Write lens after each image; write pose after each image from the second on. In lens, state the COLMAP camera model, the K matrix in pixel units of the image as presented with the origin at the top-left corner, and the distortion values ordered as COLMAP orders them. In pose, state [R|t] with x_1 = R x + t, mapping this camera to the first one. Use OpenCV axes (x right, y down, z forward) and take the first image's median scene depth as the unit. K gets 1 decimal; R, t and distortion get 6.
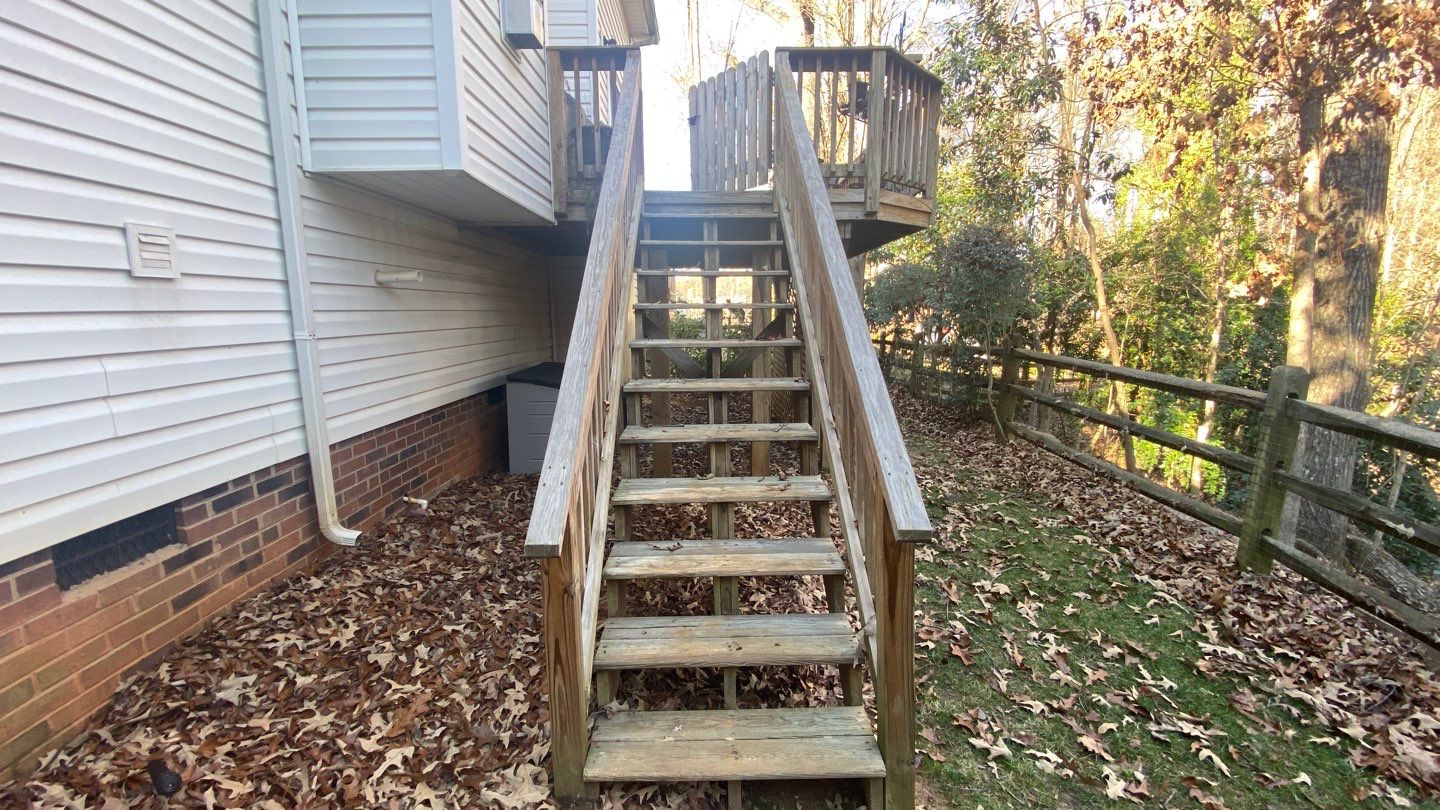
lens RADIAL K [[597.6, 0, 714.9], [0, 597.6, 409.1], [0, 0, 1]] dist [0.032413, -0.026846]
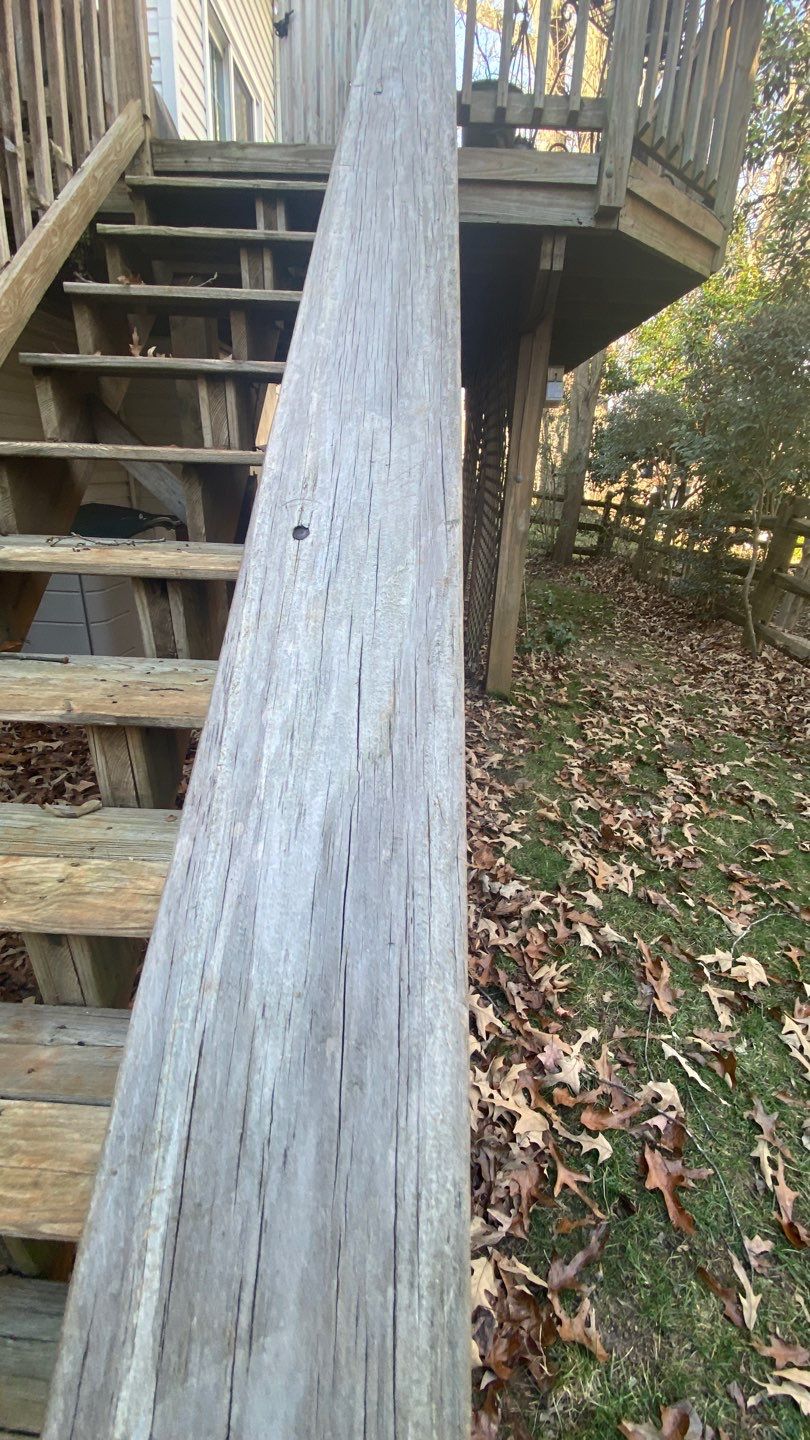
lens RADIAL K [[597.6, 0, 405.0], [0, 597.6, 720.0], [0, 0, 1]] dist [0.032413, -0.026846]
pose [[0.998014, 0.059272, -0.021329, 0.118970], [-0.052506, 0.969804, 0.238168, -0.027750], [0.034802, -0.236575, 0.970990, 0.379971]]
